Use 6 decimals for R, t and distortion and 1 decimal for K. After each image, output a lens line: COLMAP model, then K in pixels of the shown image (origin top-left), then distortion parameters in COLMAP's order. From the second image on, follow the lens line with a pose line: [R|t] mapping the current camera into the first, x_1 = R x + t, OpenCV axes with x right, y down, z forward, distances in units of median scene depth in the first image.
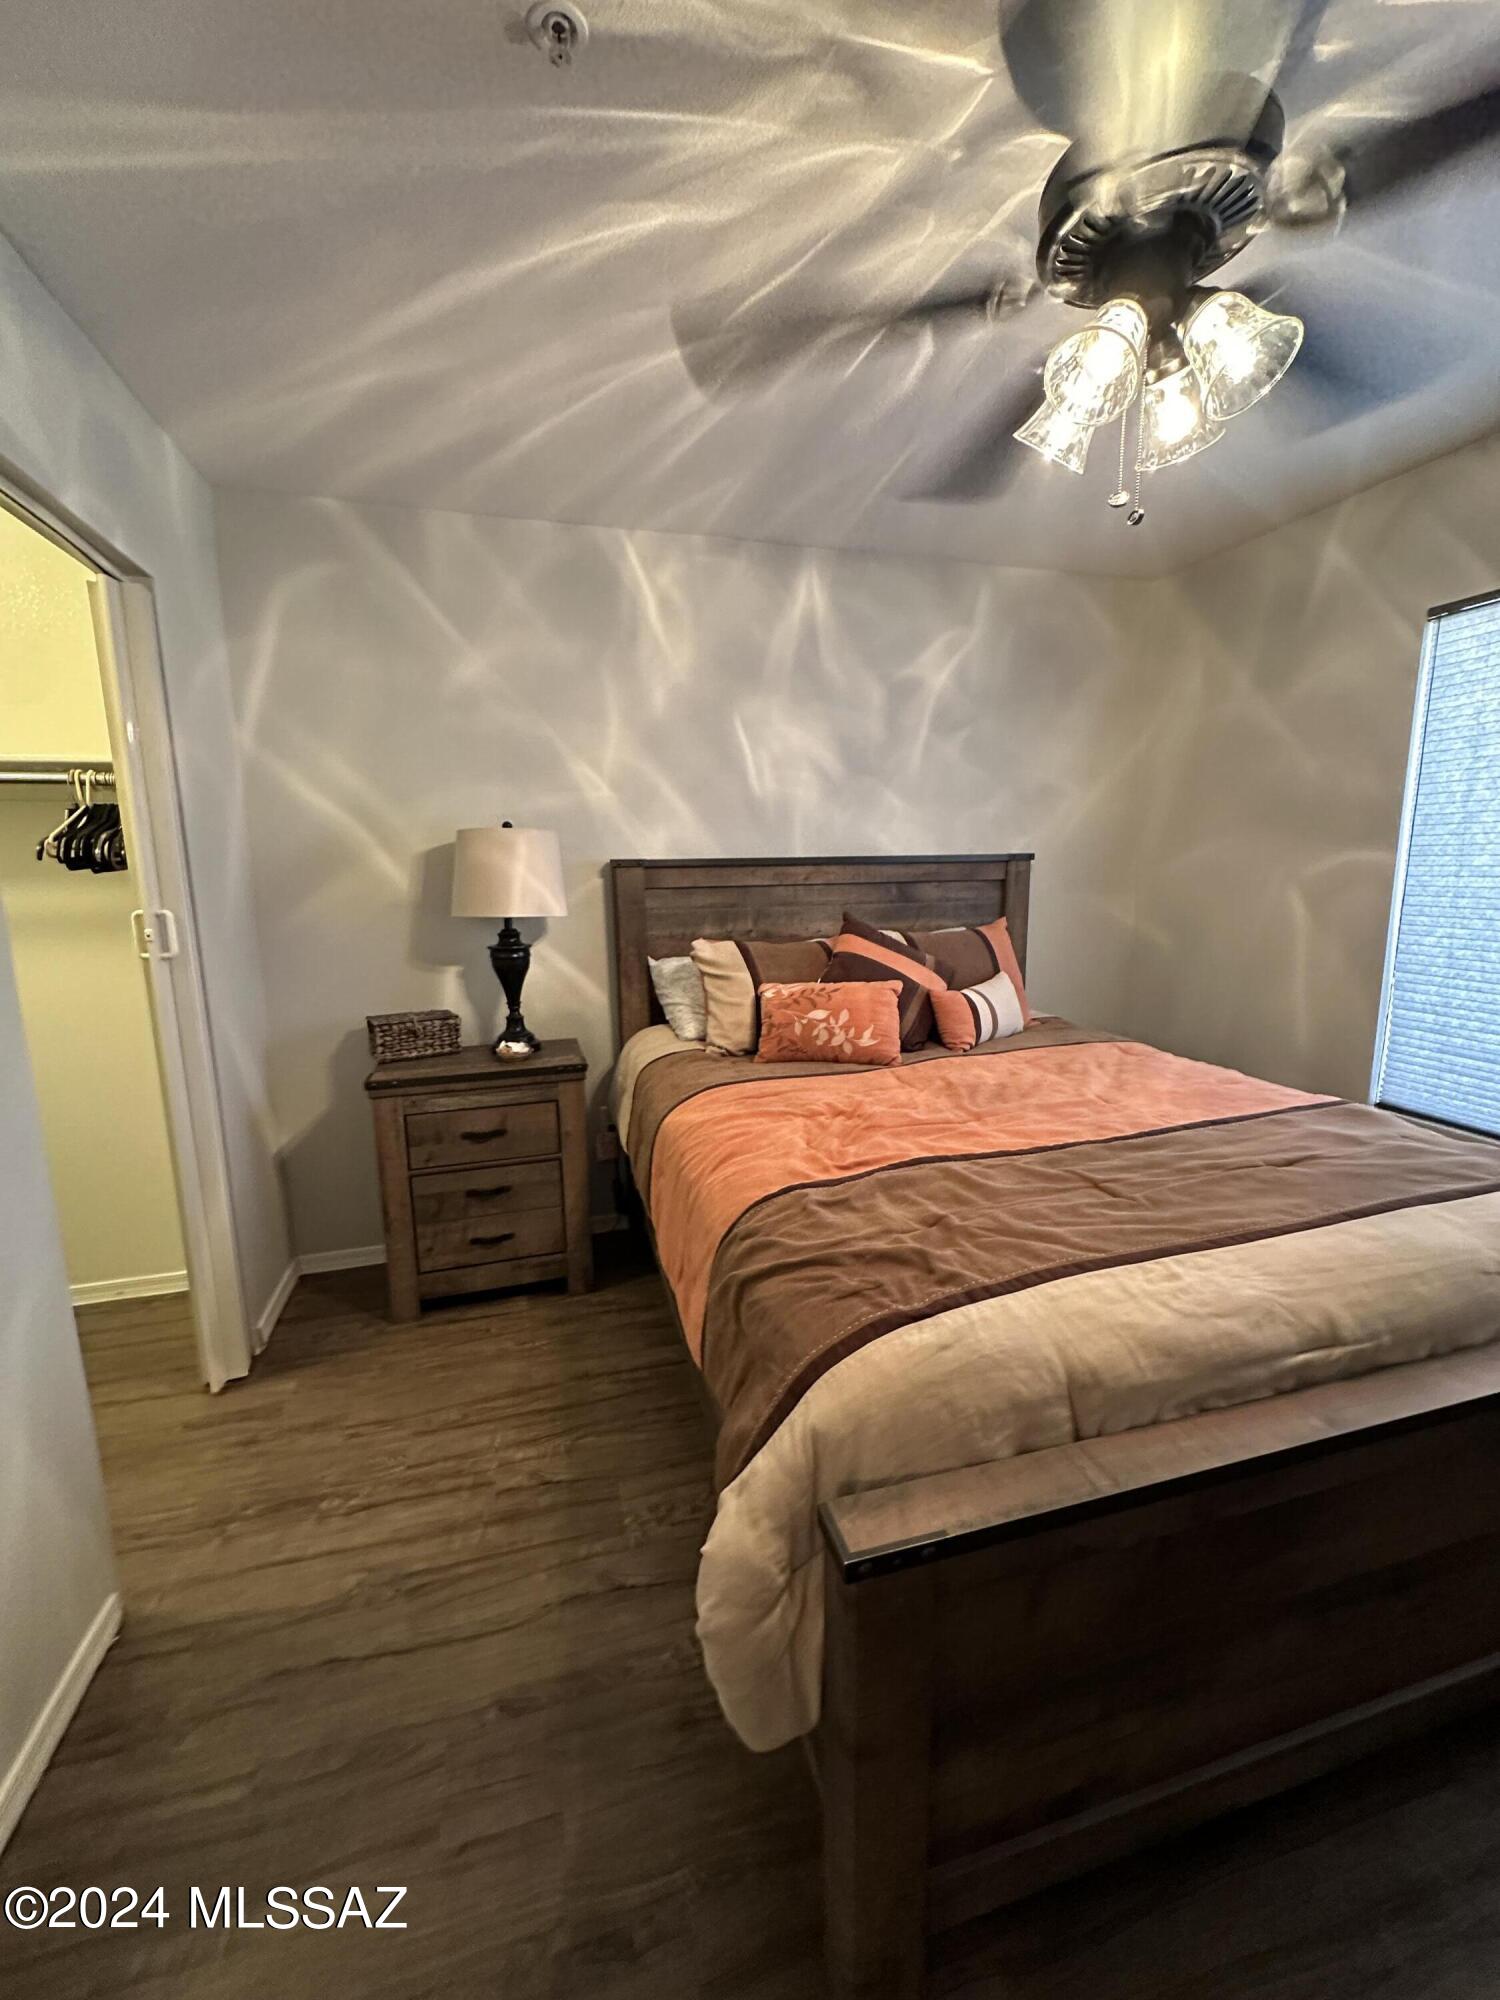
lens RADIAL K [[801.7, 0, 750.3], [0, 801.7, 998.4], [0, 0, 1]] dist [-0.001140, 0.000877]
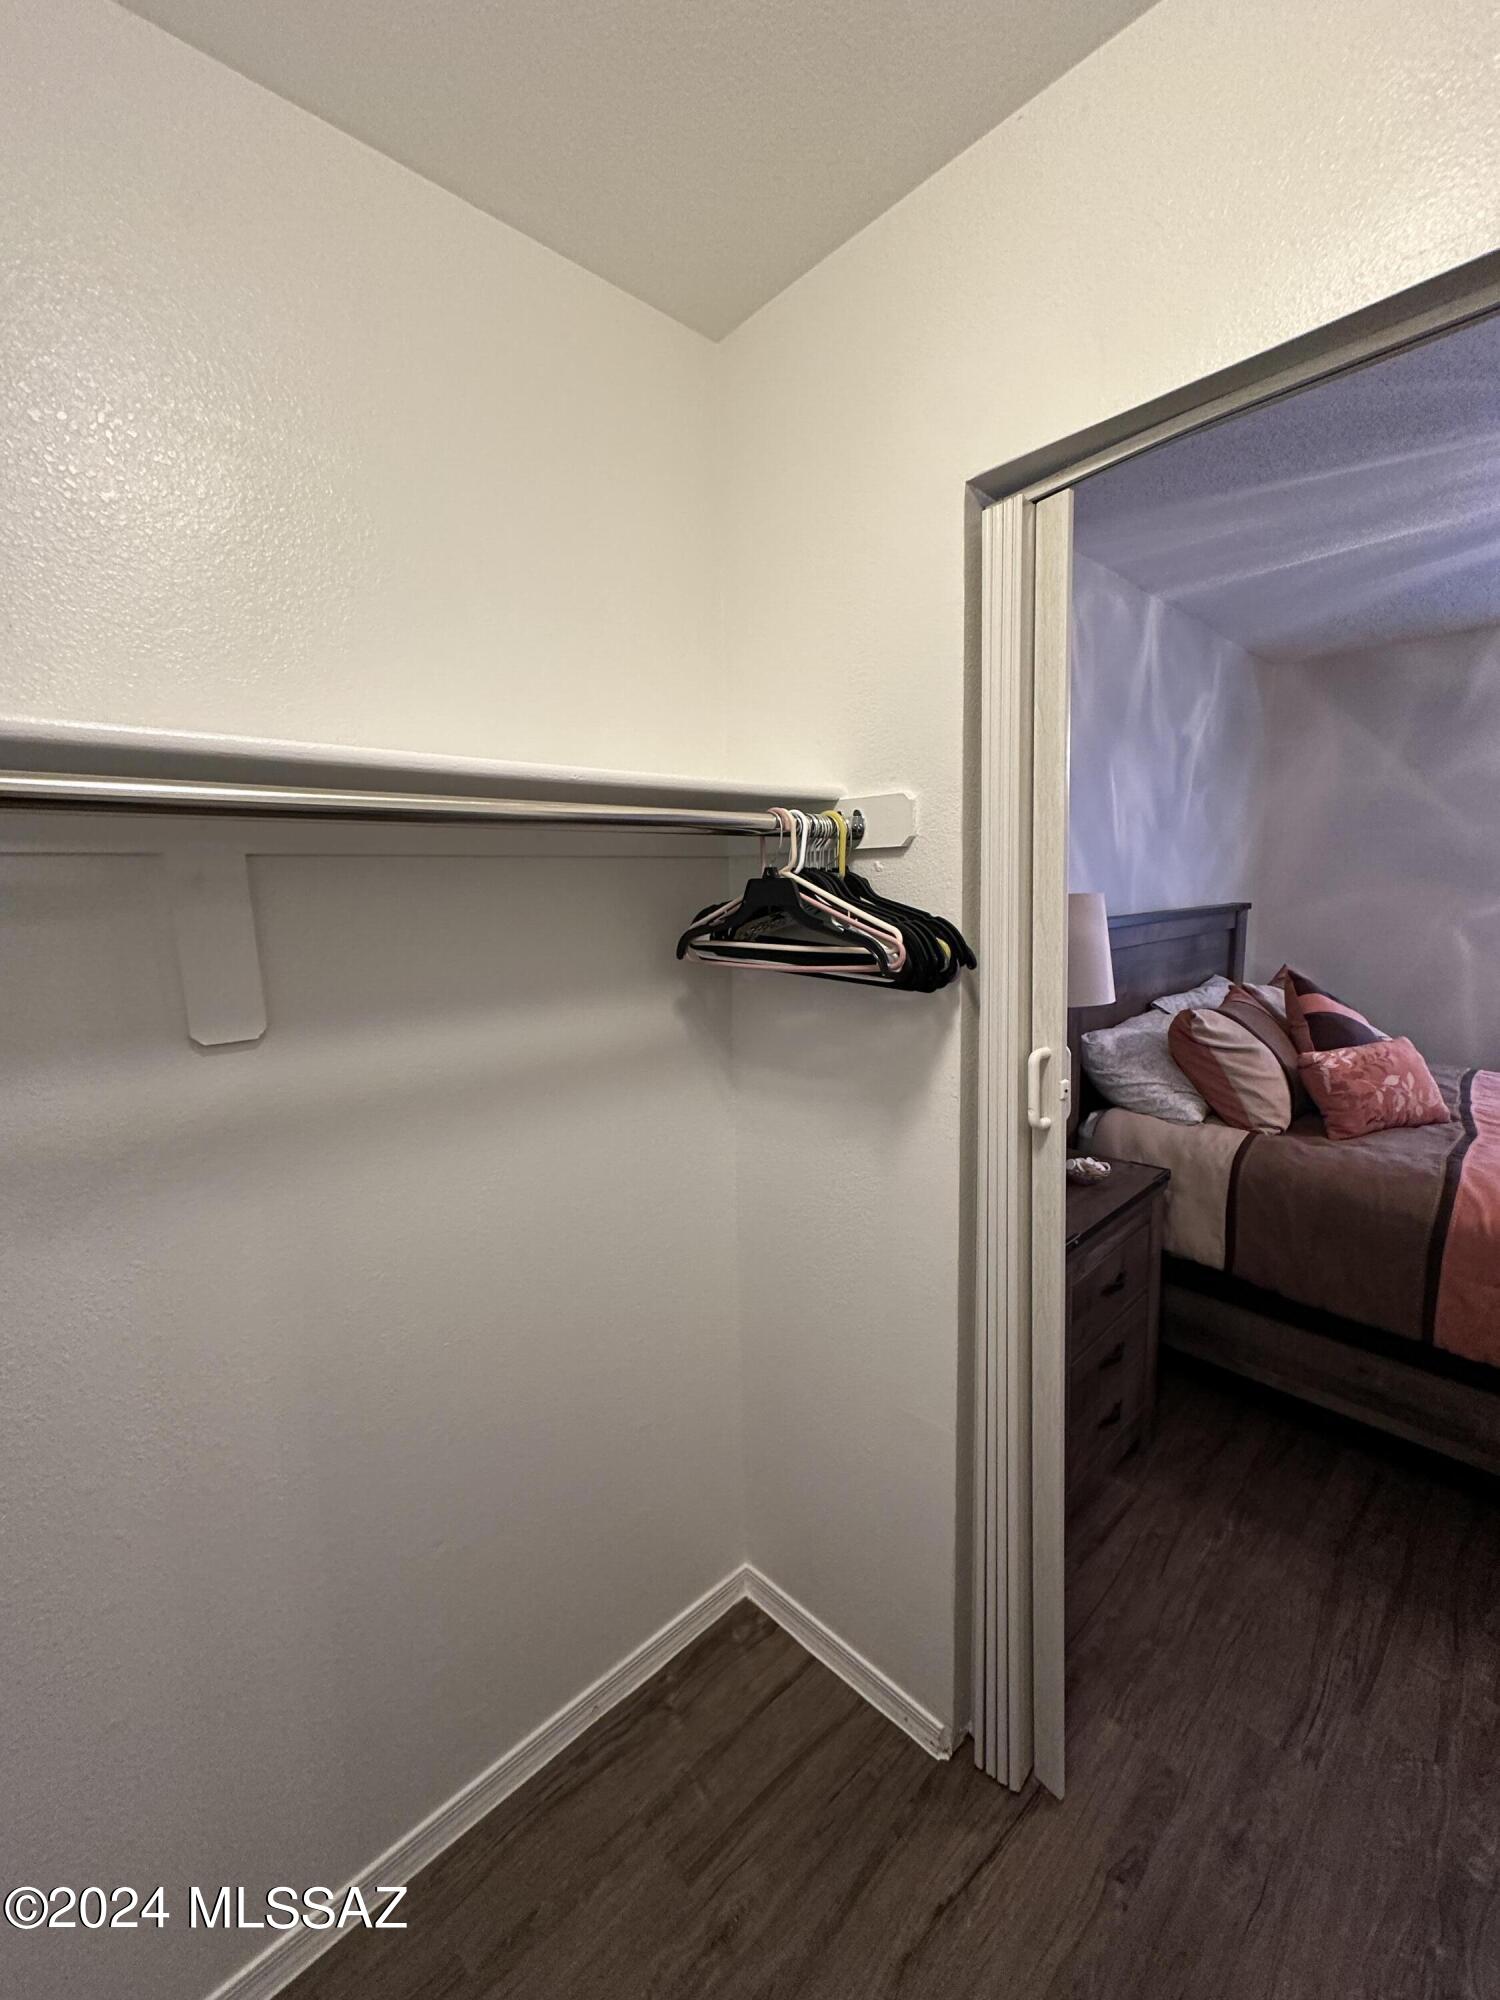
lens RADIAL K [[803.0, 0, 752.6], [0, 803.0, 1000.7], [0, 0, 1]] dist [-0.001224, 0.000429]
pose [[0.888192, -0.075703, 0.453193, -1.095159], [0.091115, 0.995765, -0.012235, -0.142460], [-0.450348, 0.052159, 0.891328, 0.501453]]
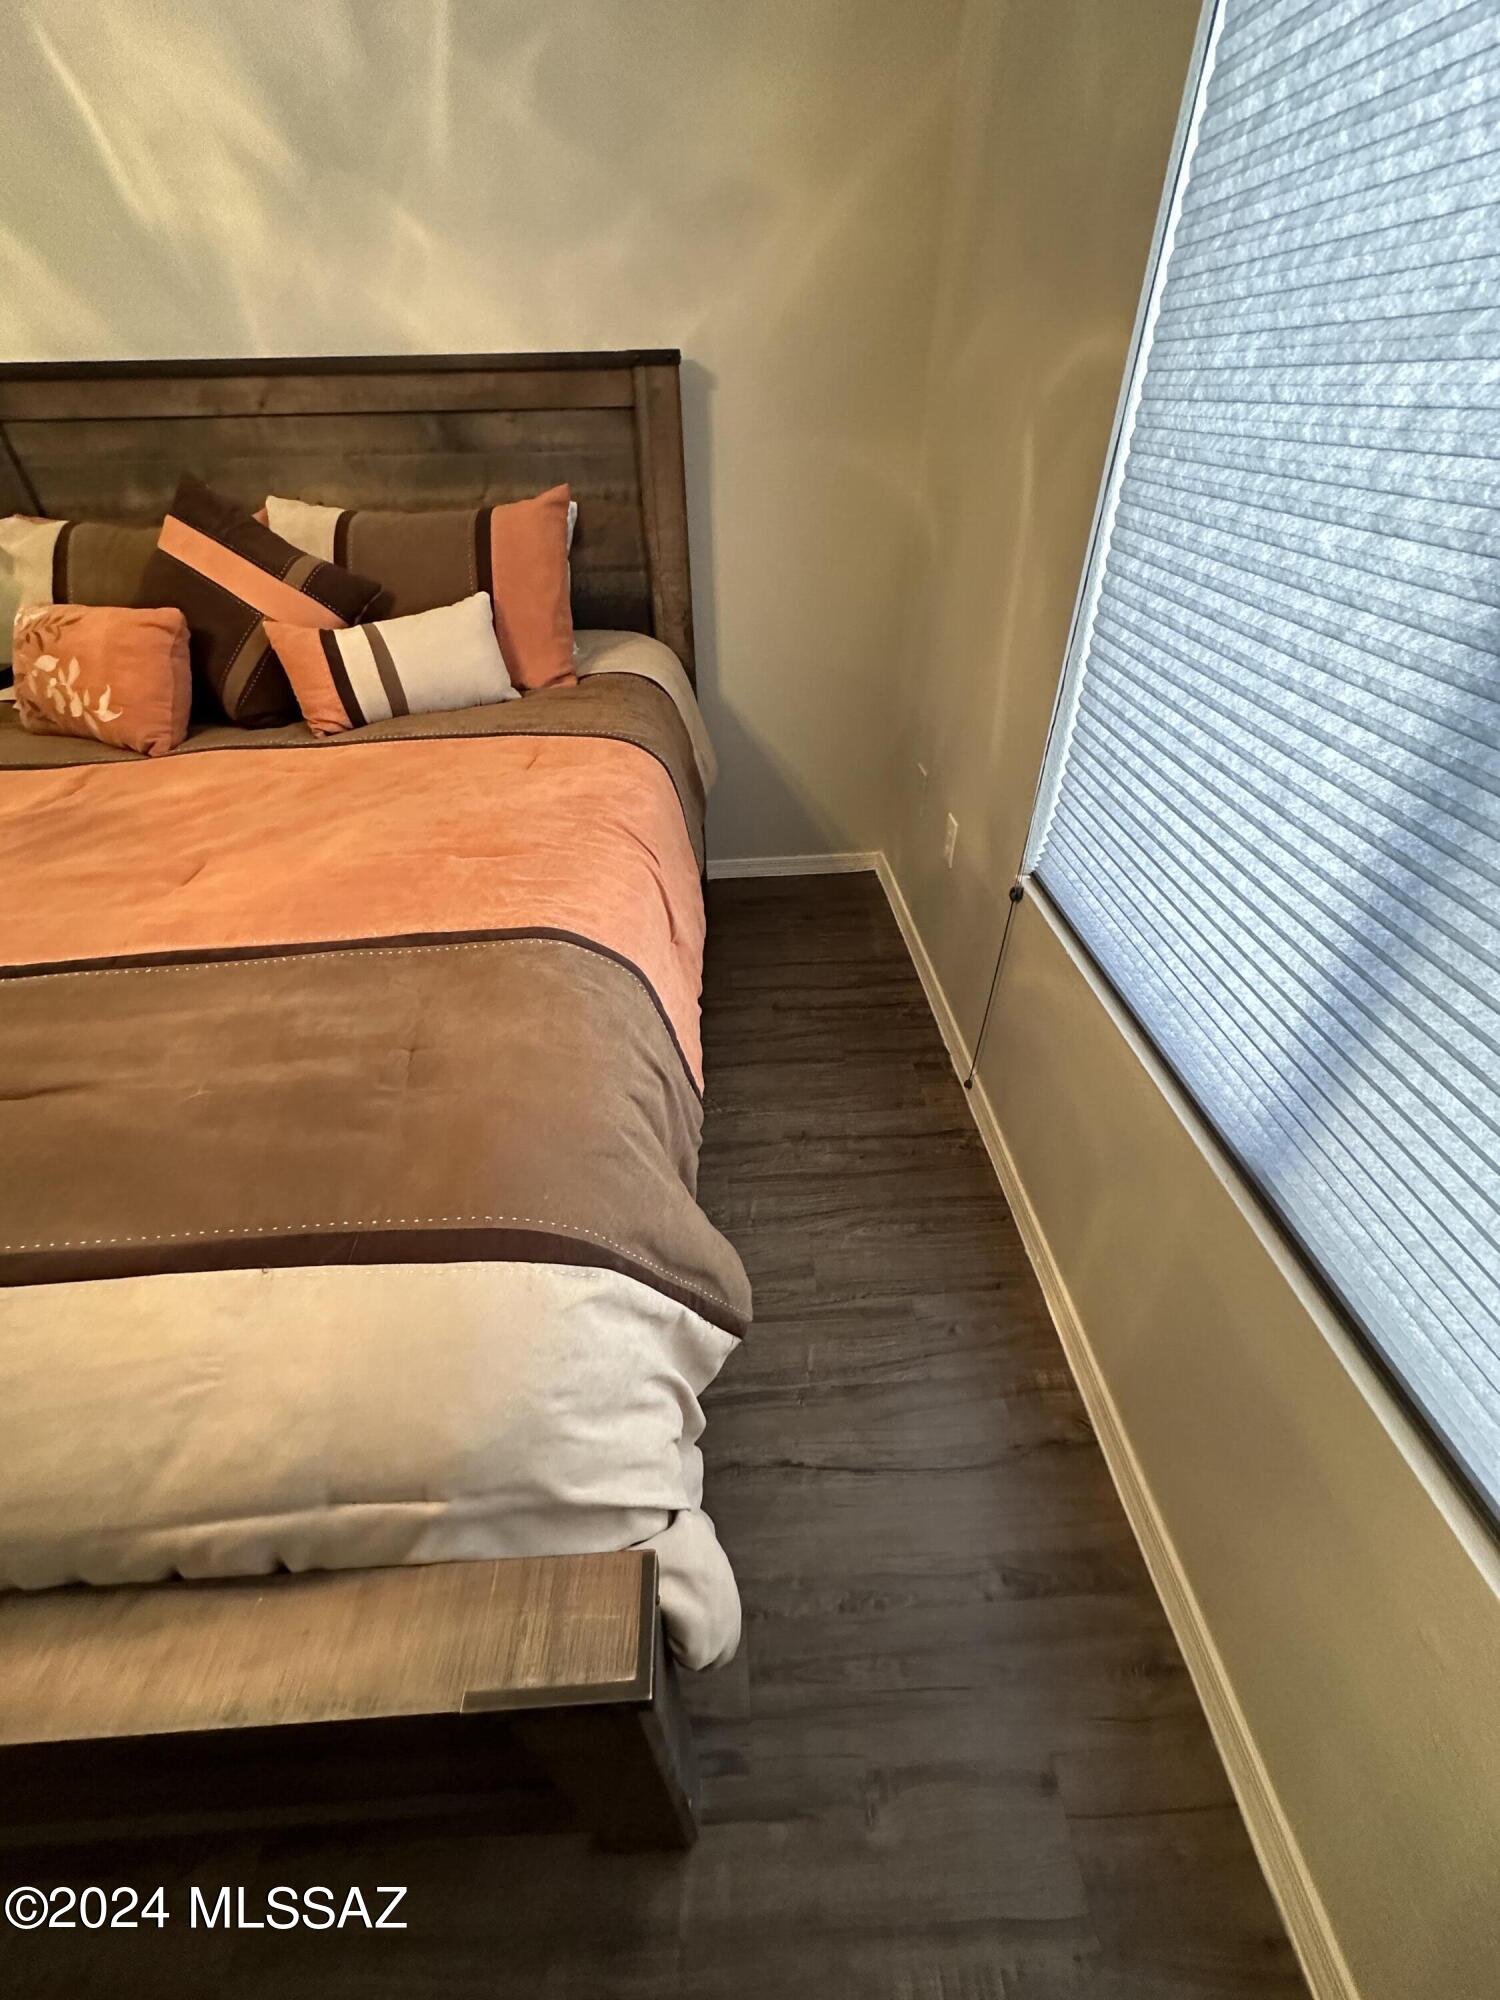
lens RADIAL K [[803.0, 0, 752.6], [0, 803.0, 1000.7], [0, 0, 1]] dist [-0.001224, 0.000429]
pose [[0.975966, 0.132955, -0.172664, 0.822981], [-0.036344, 0.880530, 0.472594, -0.069336], [0.214869, -0.454961, 0.864200, 0.469444]]
